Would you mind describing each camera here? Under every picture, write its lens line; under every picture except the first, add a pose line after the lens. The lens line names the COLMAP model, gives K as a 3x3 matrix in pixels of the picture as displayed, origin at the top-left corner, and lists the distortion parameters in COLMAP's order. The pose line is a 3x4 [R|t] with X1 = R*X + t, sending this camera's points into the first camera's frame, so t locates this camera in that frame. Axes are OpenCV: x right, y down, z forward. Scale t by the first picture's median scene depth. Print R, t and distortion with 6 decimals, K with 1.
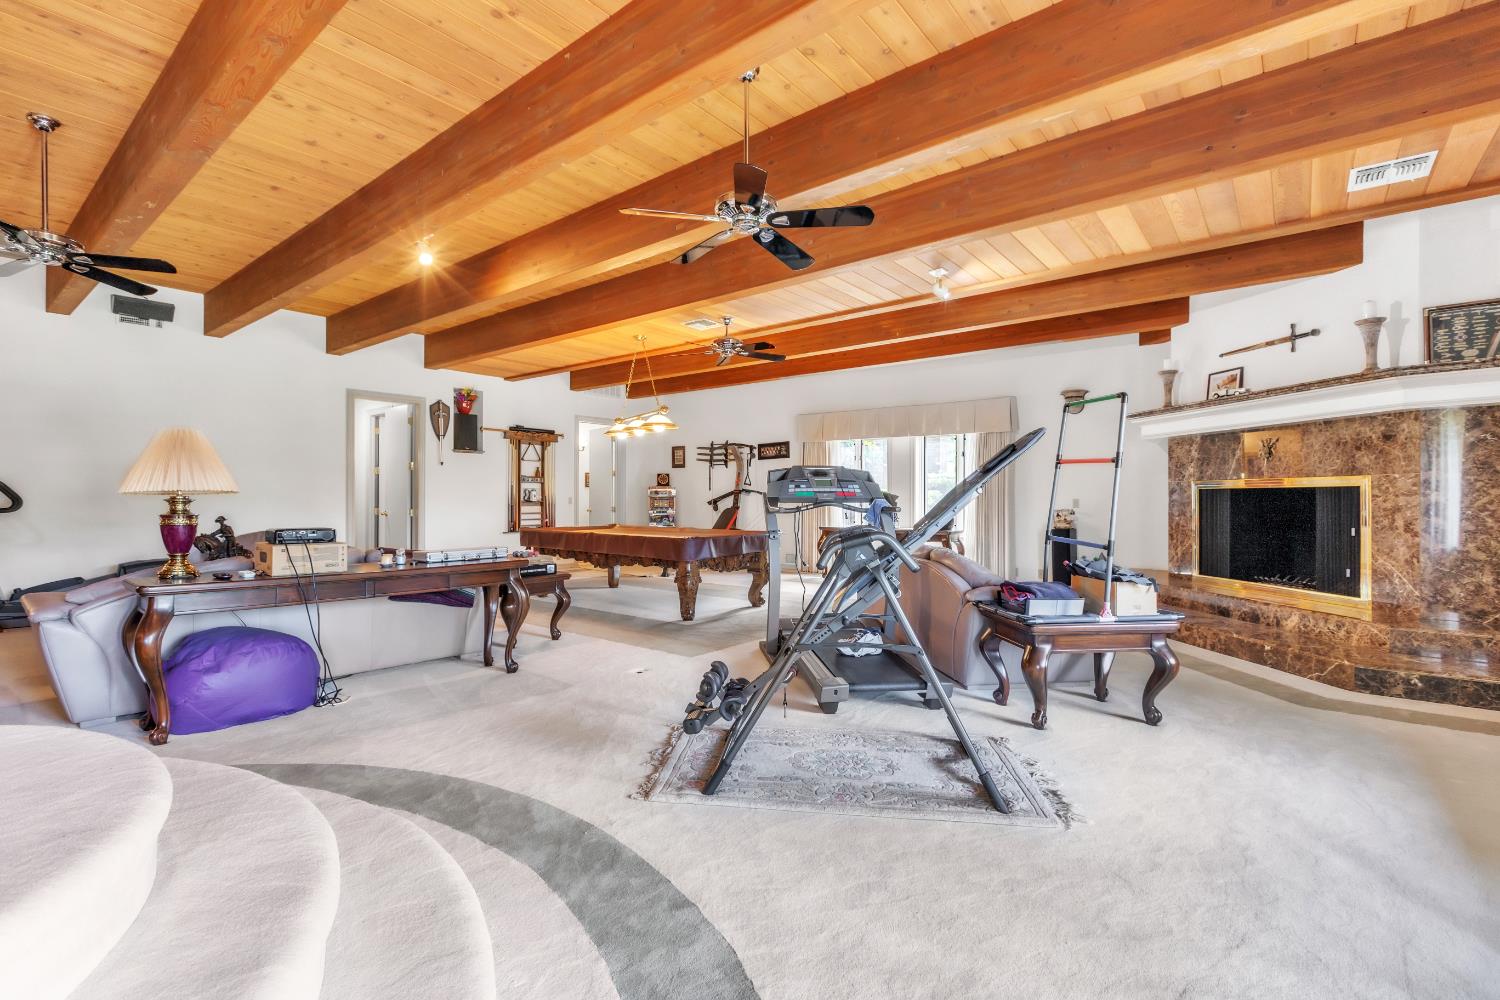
lens RADIAL K [[680.3, 0, 750.0], [0, 680.3, 500.0], [0, 0, 1]] dist [-0.024574, 0.000052]
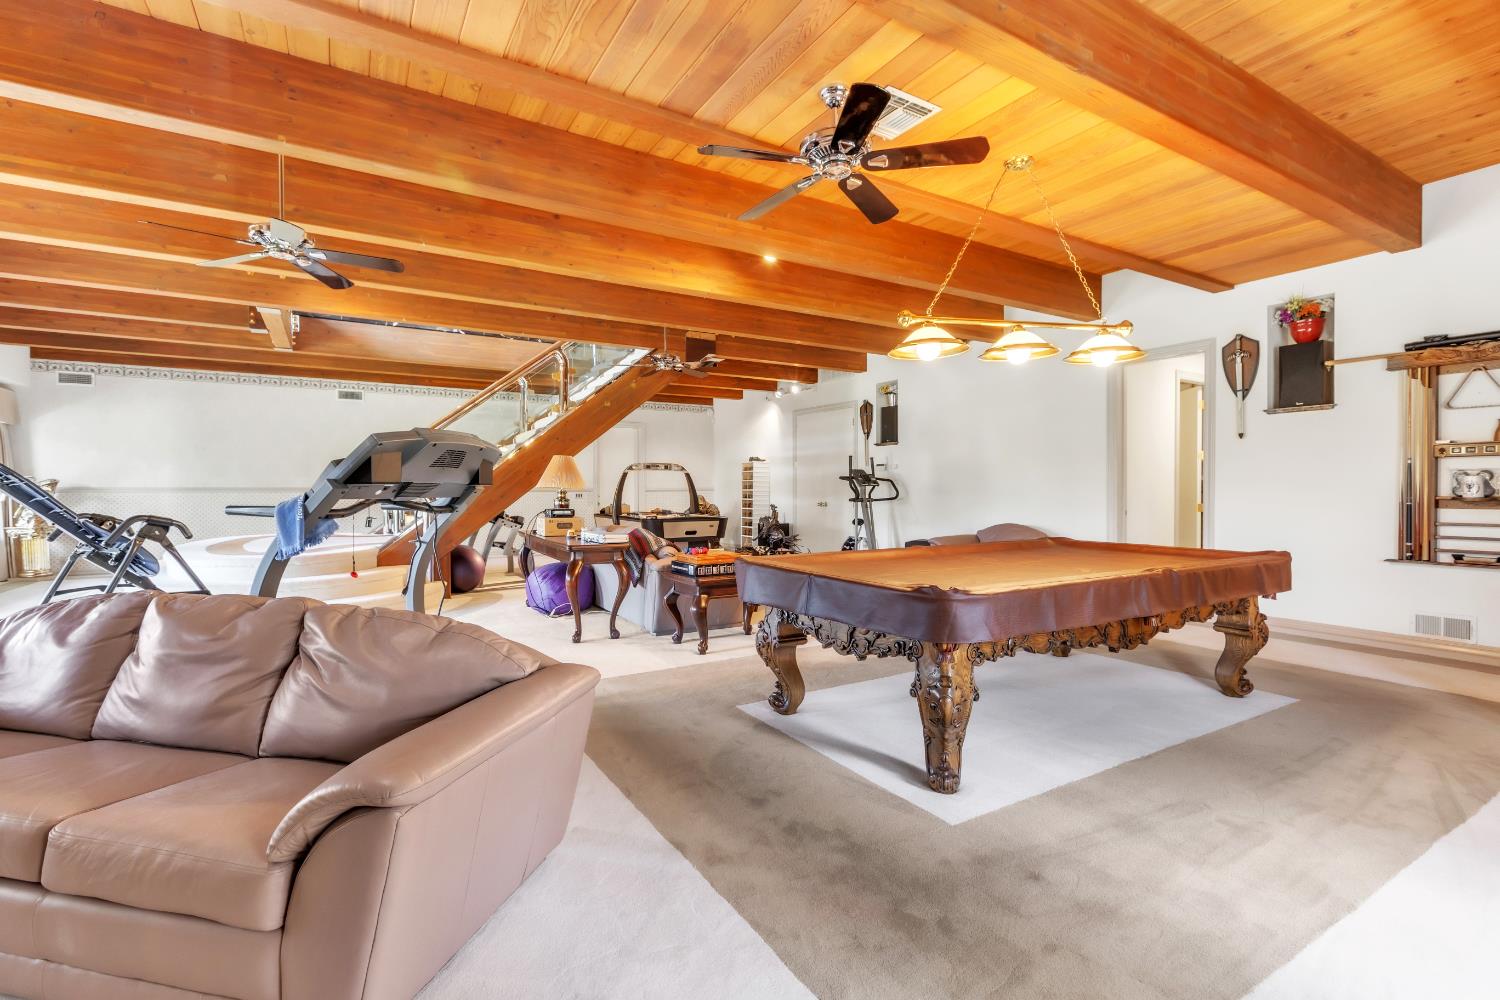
lens RADIAL K [[680.3, 0, 750.0], [0, 680.3, 500.0], [0, 0, 1]] dist [-0.024574, 0.000052]
pose [[-0.337385, 0.022752, -0.941092, 0.251070], [0.025469, 0.999563, 0.015035, -0.016256], [0.941022, -0.018896, -0.337817, 0.718749]]
